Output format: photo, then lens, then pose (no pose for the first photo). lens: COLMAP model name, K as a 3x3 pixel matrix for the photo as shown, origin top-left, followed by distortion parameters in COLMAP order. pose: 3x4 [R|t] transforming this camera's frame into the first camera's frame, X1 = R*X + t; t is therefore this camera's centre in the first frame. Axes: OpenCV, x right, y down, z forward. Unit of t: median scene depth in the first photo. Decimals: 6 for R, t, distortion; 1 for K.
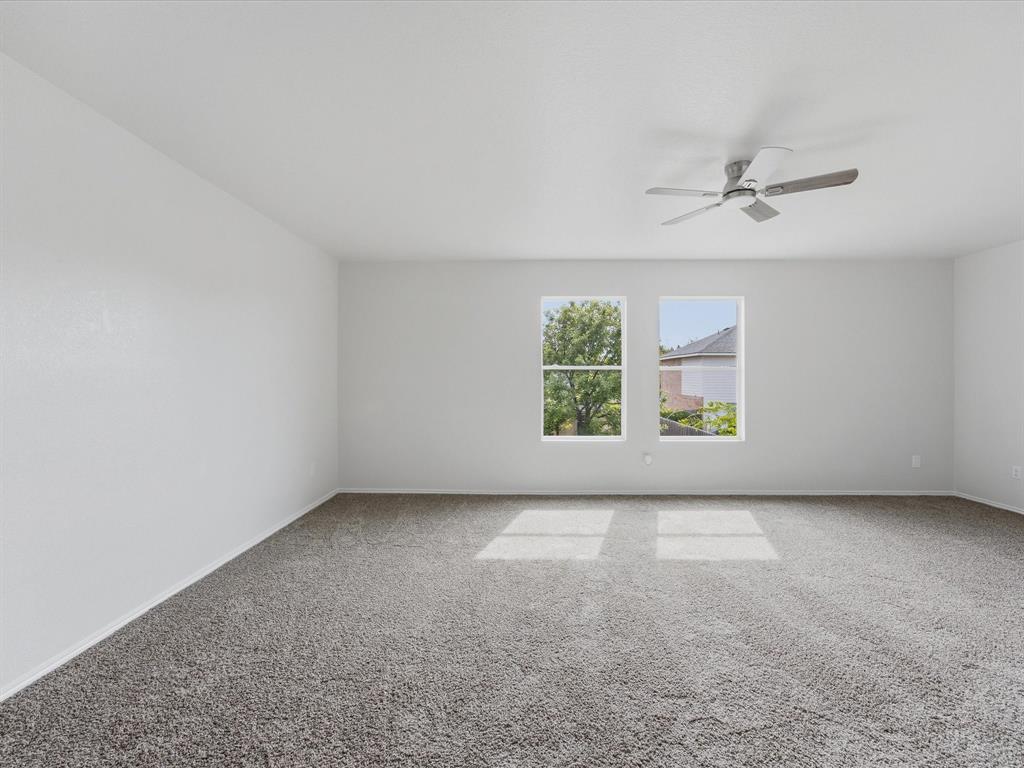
lens RADIAL K [[454.3, 0, 511.7], [0, 454.3, 380.4], [0, 0, 1]] dist [-0.012187, 0.002649]
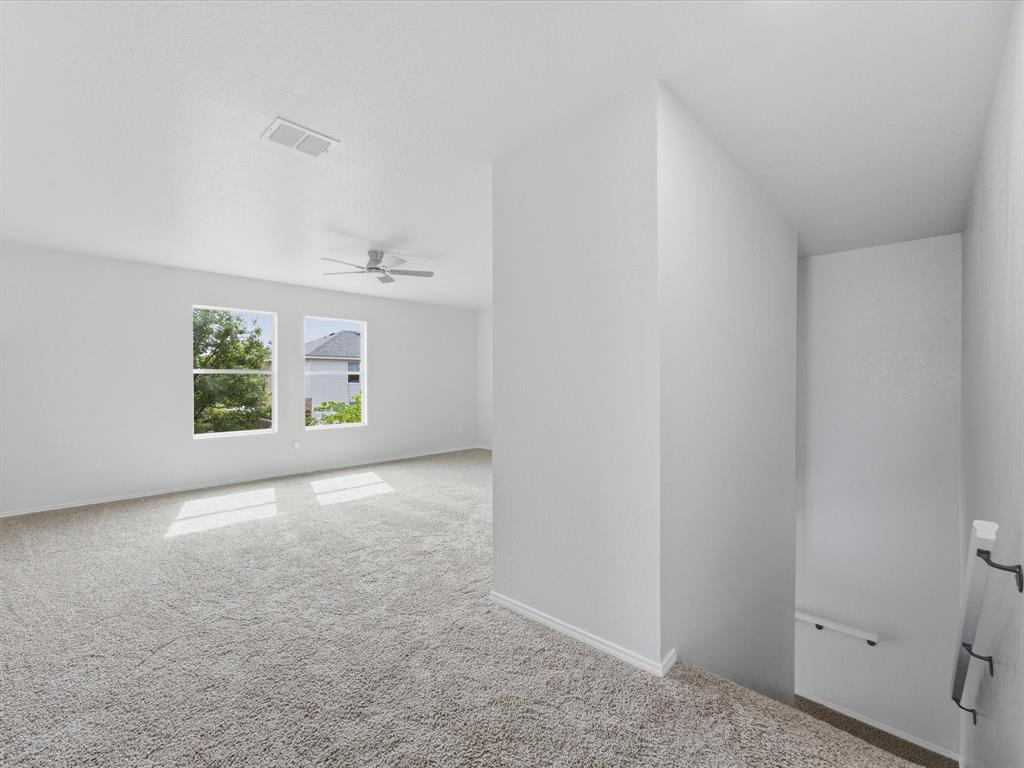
lens RADIAL K [[454.3, 0, 509.3], [0, 454.3, 379.7], [0, 0, 1]] dist [-0.012187, 0.002649]
pose [[0.678450, 0.004444, 0.734633, -0.323508], [0.000199, 0.999981, -0.006233, 0.000562], [-0.734647, 0.004375, 0.678436, -0.407360]]
